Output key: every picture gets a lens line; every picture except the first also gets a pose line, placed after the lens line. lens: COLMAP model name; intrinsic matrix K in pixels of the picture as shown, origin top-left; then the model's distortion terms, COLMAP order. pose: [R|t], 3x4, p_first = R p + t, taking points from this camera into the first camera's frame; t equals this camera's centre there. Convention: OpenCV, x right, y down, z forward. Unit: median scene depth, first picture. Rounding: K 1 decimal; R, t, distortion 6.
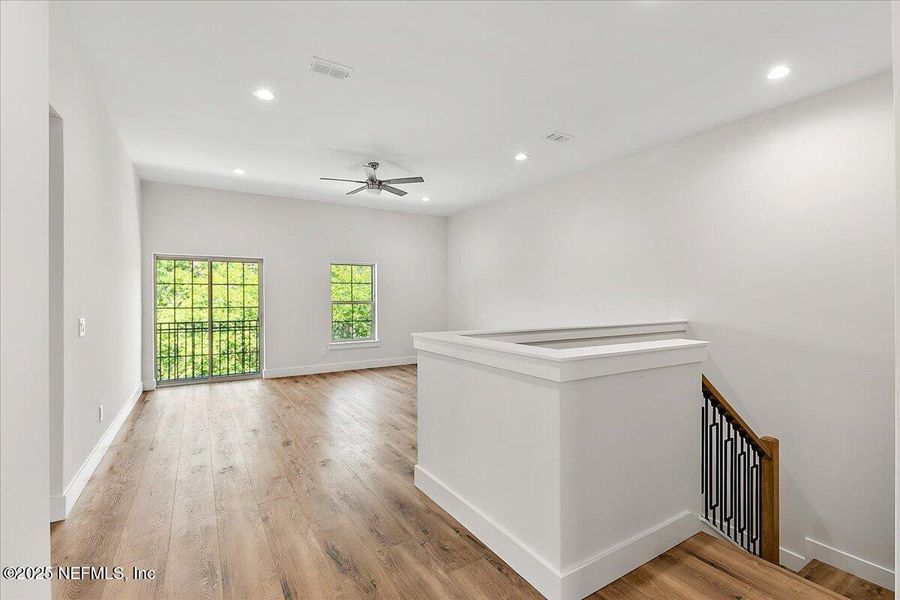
lens RADIAL K [[406.1, 0, 451.7], [0, 406.1, 300.2], [0, 0, 1]] dist [0.007535, -0.002193]
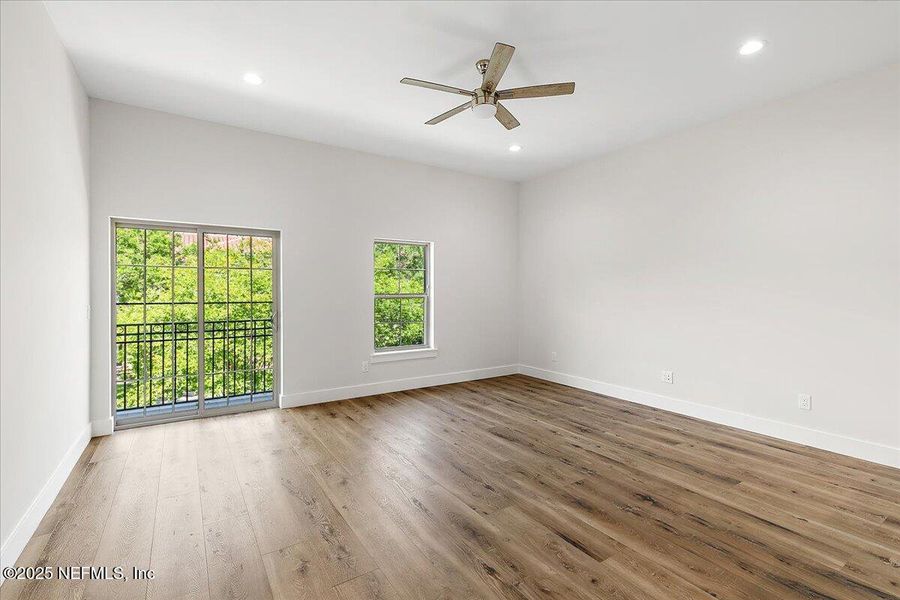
lens RADIAL K [[406.1, 0, 447.9], [0, 406.1, 297.3], [0, 0, 1]] dist [0.007535, -0.002193]
pose [[0.999673, 0.007711, 0.024401, -0.208996], [-0.007936, 0.999927, 0.009120, 0.000780], [-0.024329, -0.009310, 0.999661, 0.330661]]
